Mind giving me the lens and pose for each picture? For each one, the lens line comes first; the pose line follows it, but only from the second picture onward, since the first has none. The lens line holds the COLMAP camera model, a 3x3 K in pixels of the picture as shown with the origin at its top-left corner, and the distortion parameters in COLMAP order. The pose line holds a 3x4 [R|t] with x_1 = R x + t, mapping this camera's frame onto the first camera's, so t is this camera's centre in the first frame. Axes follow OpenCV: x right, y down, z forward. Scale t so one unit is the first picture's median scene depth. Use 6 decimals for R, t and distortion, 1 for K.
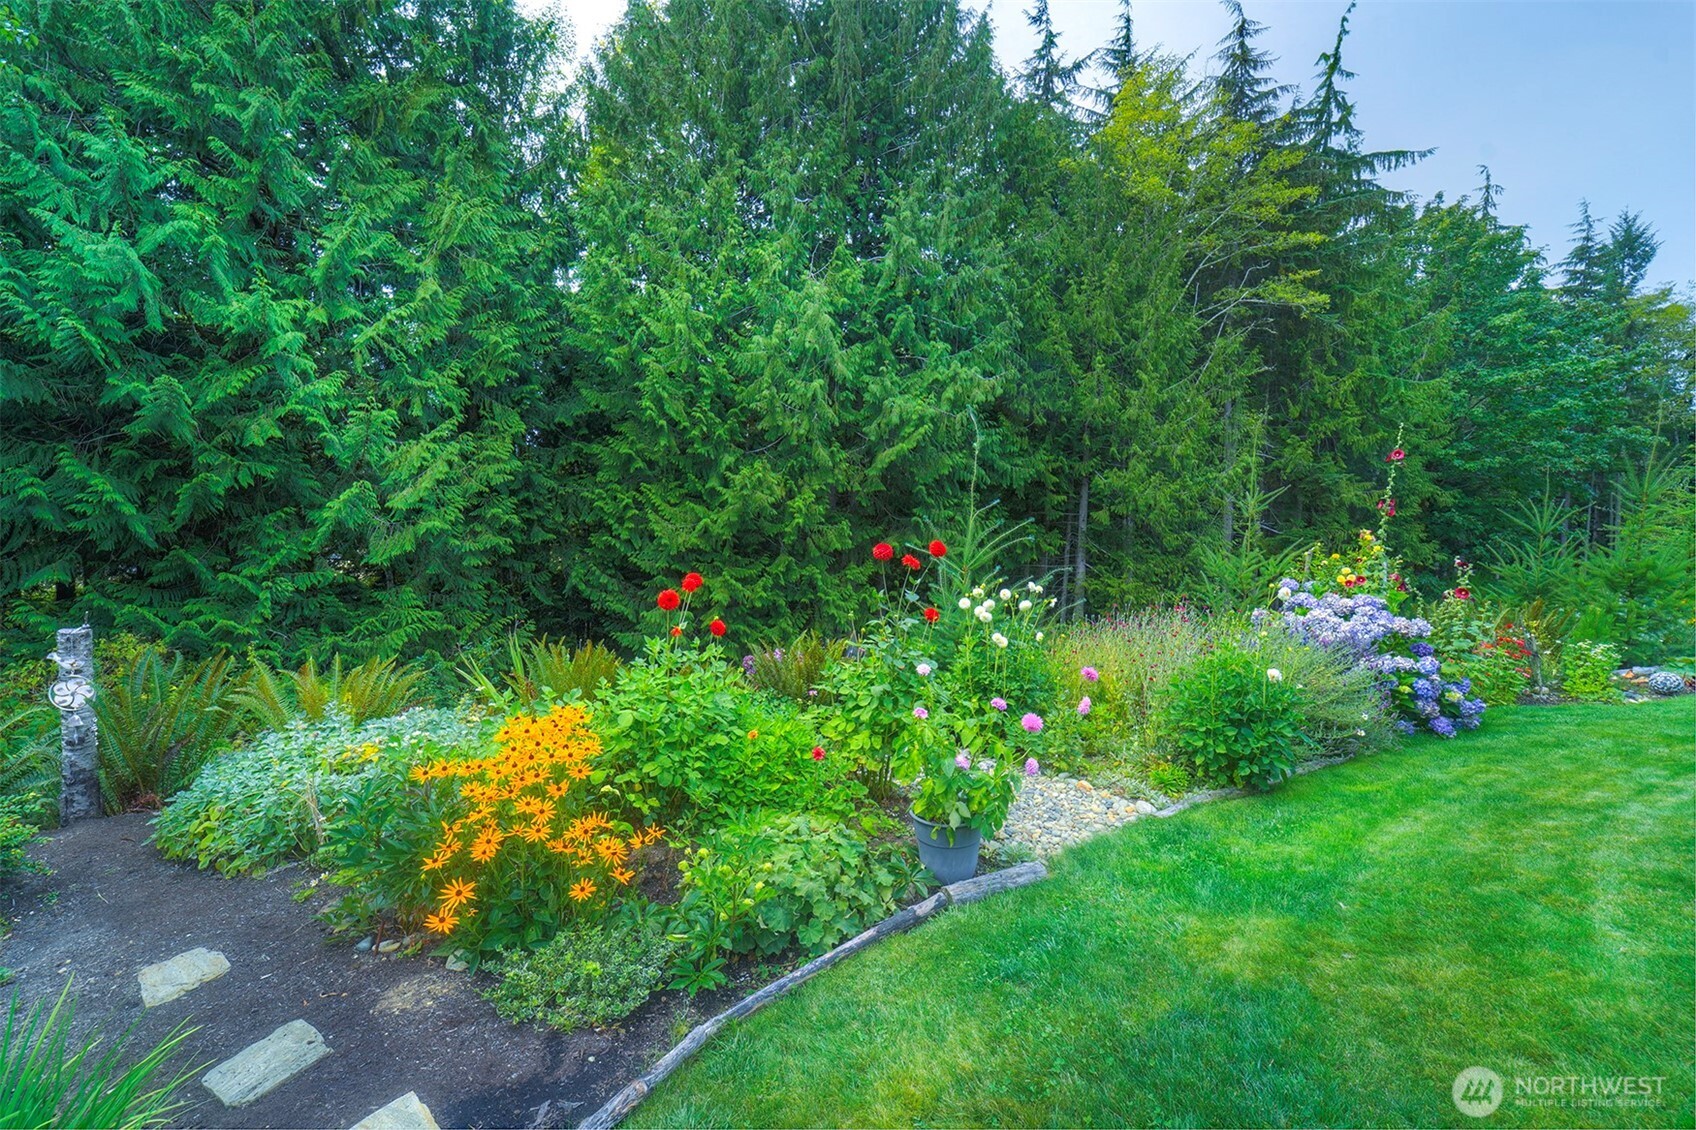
lens RADIAL K [[691.5, 0, 839.3], [0, 691.5, 563.5], [0, 0, 1]] dist [0.000631, 0.000262]
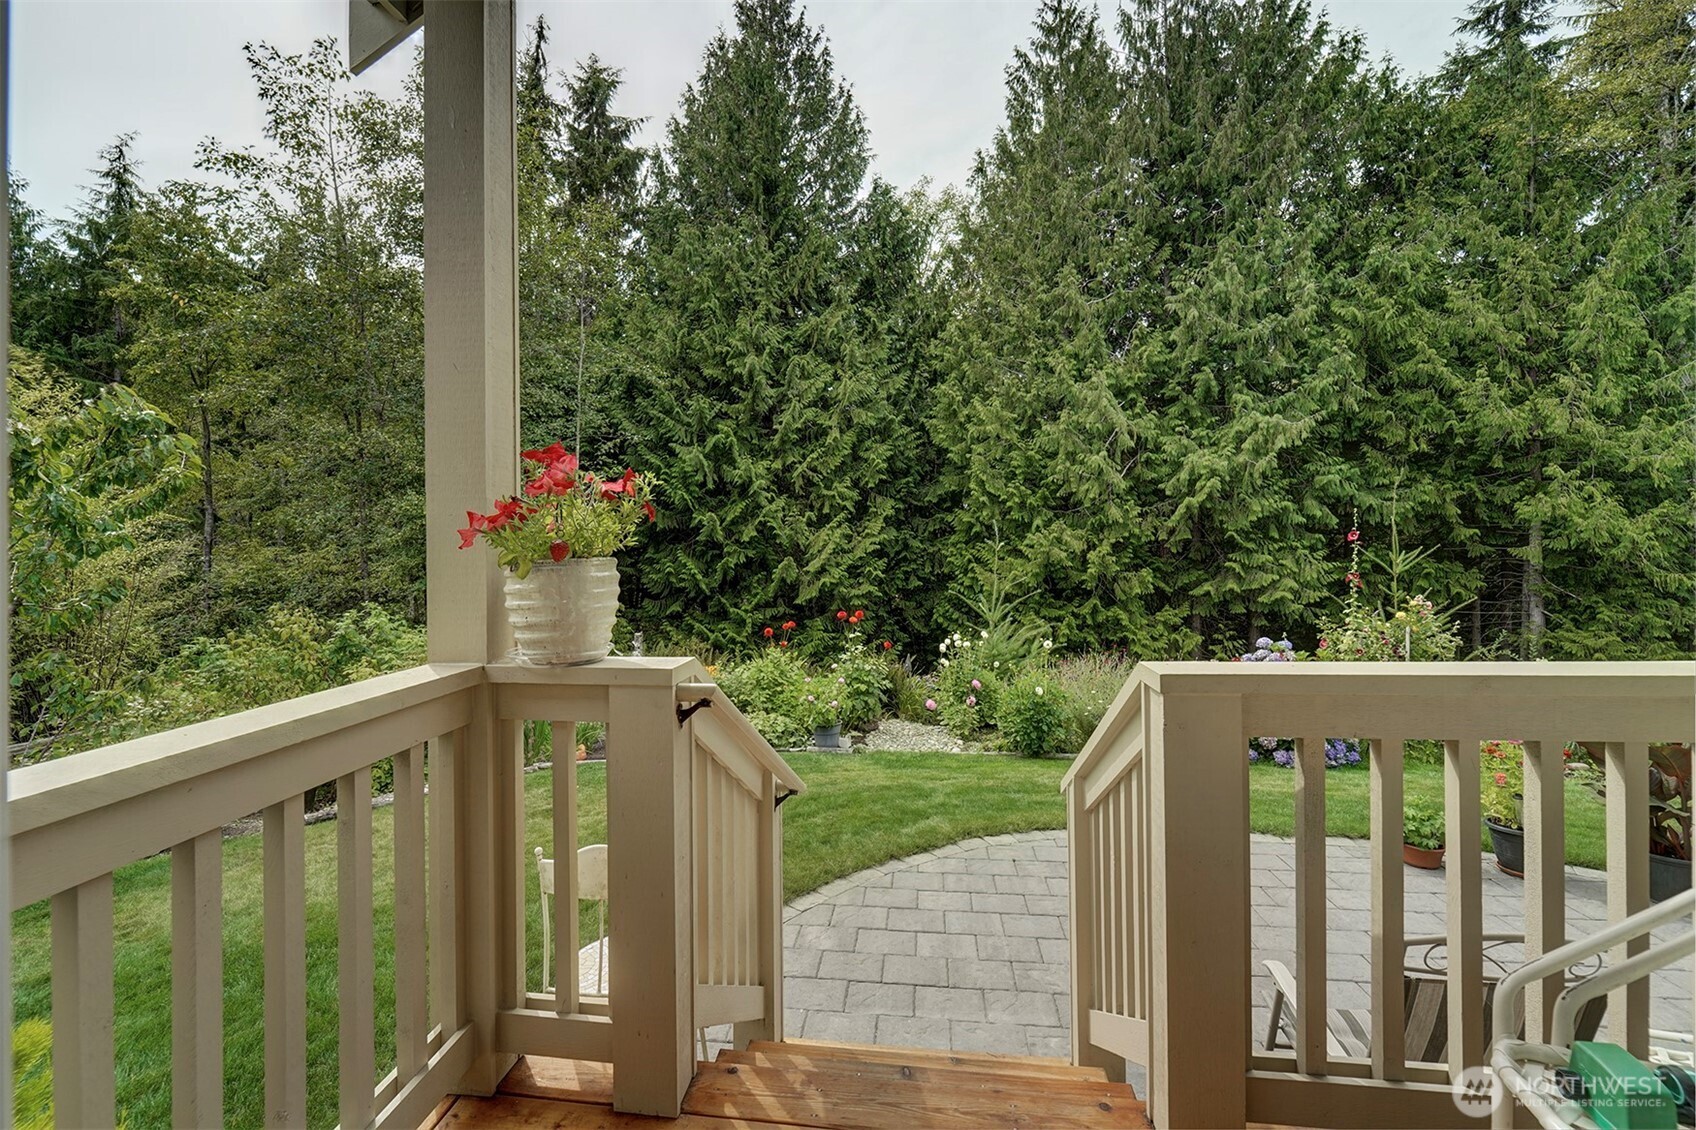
lens RADIAL K [[671.9, 0, 834.3], [0, 671.9, 553.2], [0, 0, 1]] dist [-0.001377, -0.000244]
pose [[0.767298, -0.031582, -0.640513, 0.334456], [-0.006963, 0.998317, -0.057567, -0.021357], [0.641253, 0.048631, 0.765787, -0.162729]]
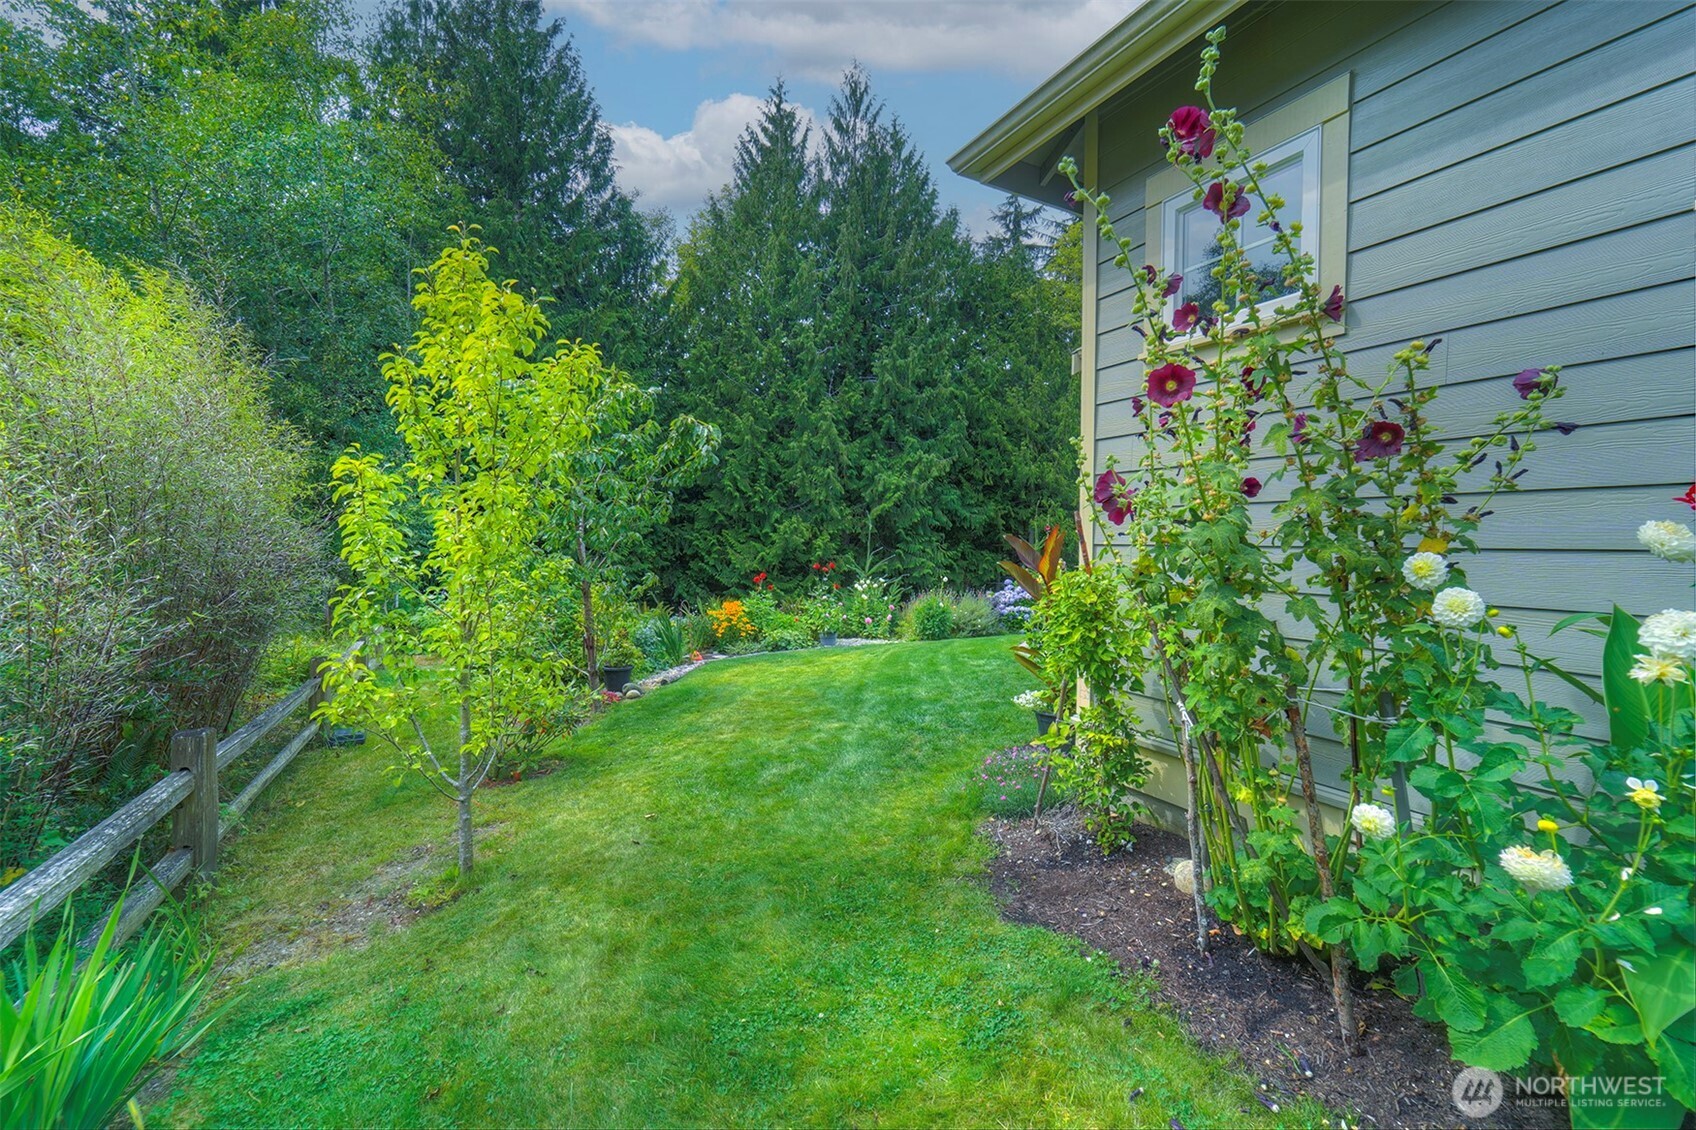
lens RADIAL K [[671.9, 0, 834.3], [0, 671.9, 553.2], [0, 0, 1]] dist [-0.001377, -0.000244]
pose [[0.997040, -0.004305, -0.076758, 0.093096], [0.000271, 0.998621, -0.052491, 0.020514], [0.076878, 0.052314, 0.995667, -0.537449]]
